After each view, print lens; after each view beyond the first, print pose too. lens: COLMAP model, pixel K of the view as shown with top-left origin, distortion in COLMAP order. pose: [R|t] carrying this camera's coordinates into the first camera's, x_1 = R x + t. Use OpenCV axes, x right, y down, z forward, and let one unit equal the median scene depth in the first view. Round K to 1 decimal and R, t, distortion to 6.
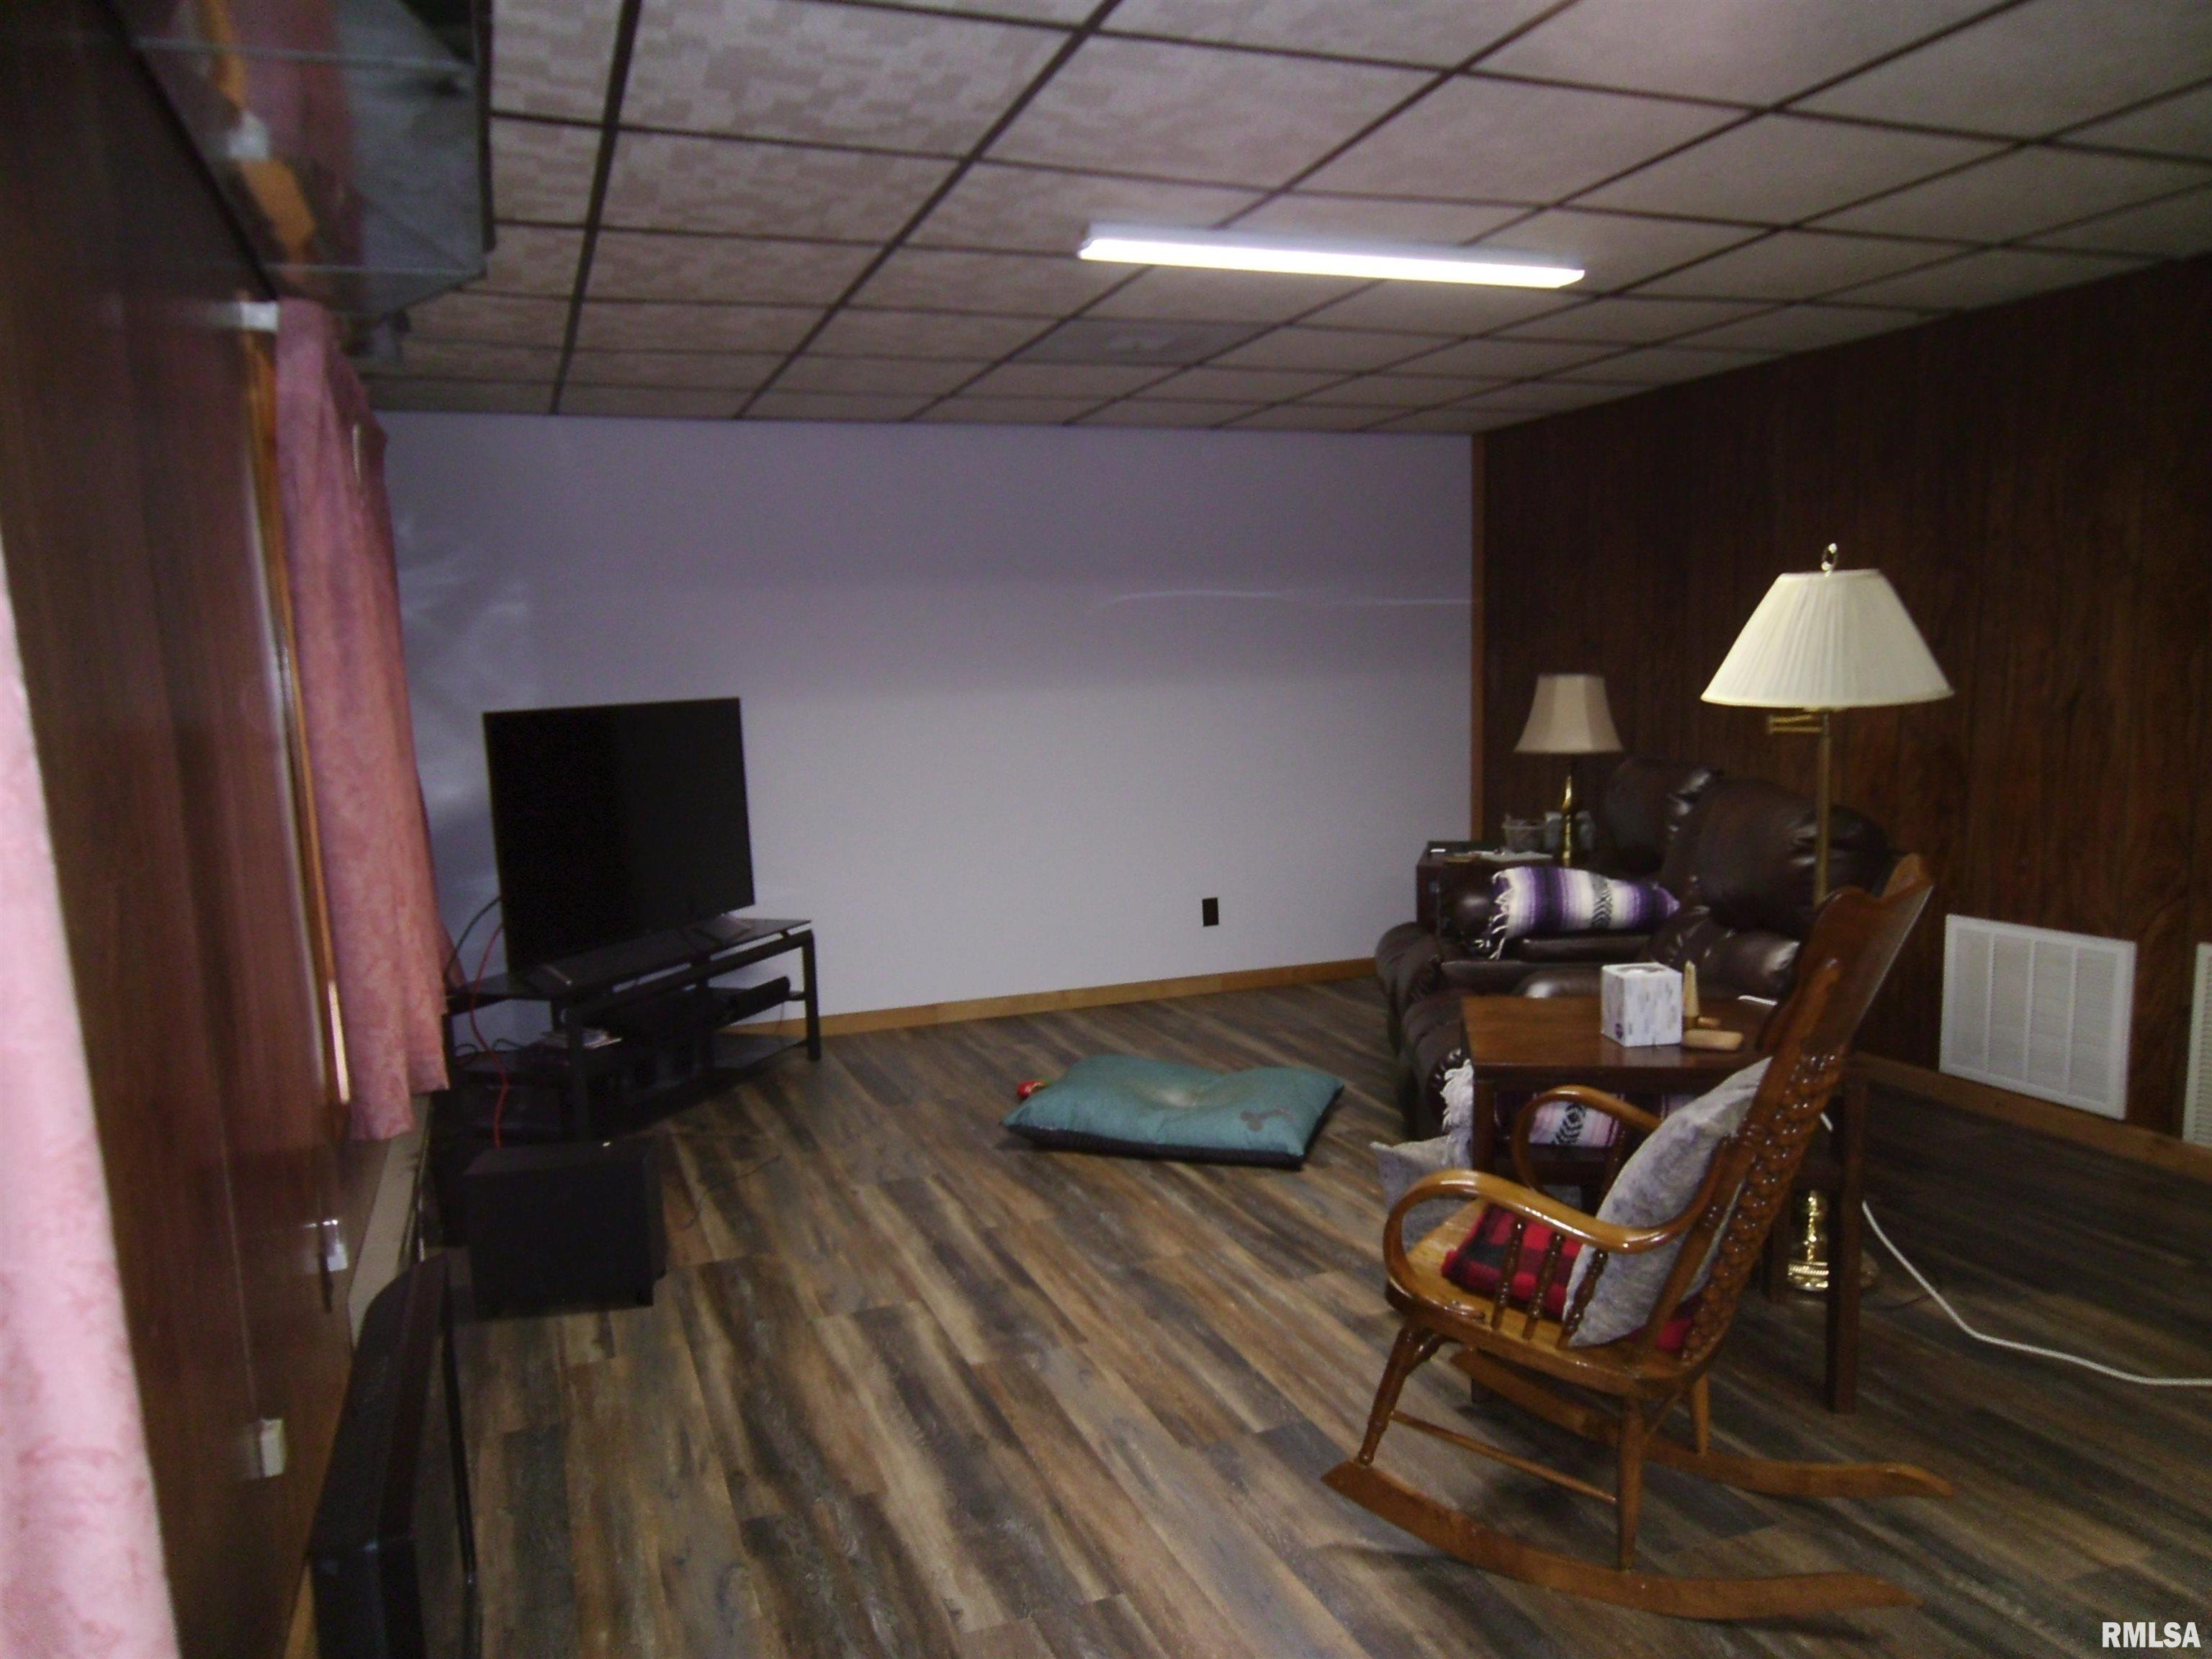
lens RADIAL K [[1619.6, 0, 1109.8], [0, 1619.6, 885.0], [0, 0, 1]] dist [-0.000689, 0.014087]
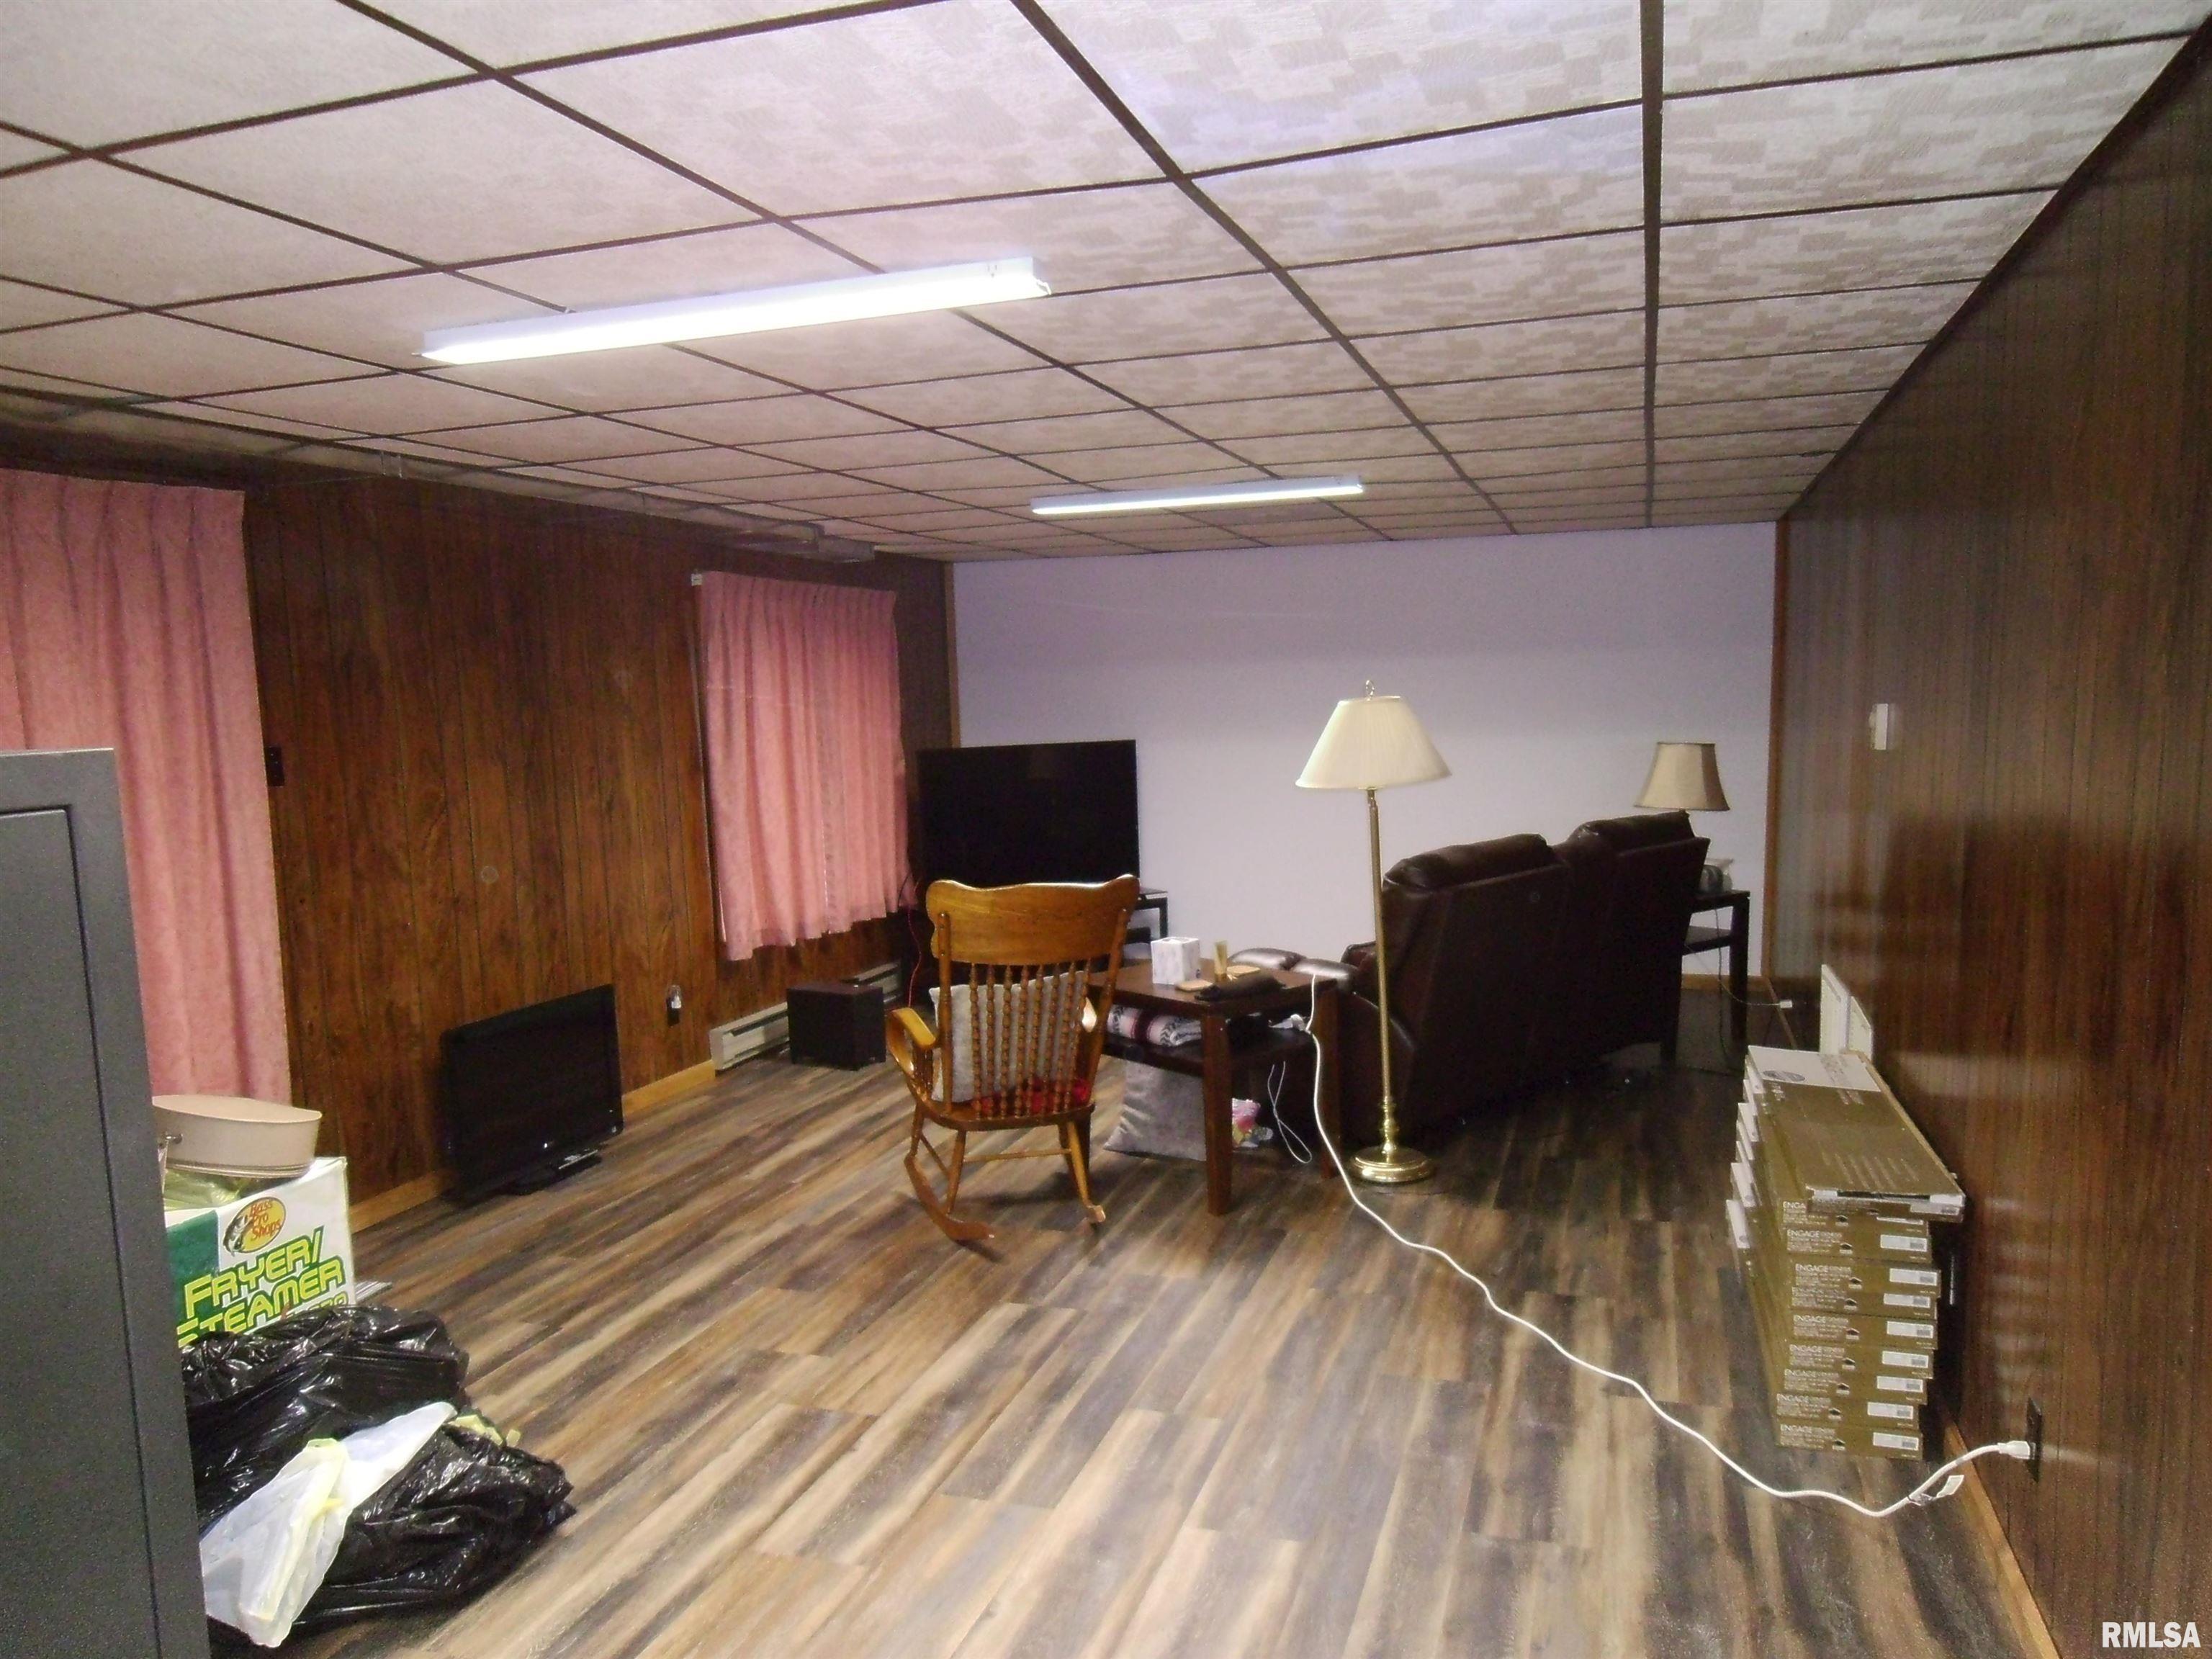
lens RADIAL K [[1619.6, 0, 1109.8], [0, 1619.6, 885.0], [0, 0, 1]] dist [-0.000689, 0.014087]
pose [[0.768464, 0.086659, -0.633997, 1.349263], [-0.083125, 0.995911, 0.035372, -0.059099], [0.634470, 0.025519, 0.772526, -0.344087]]
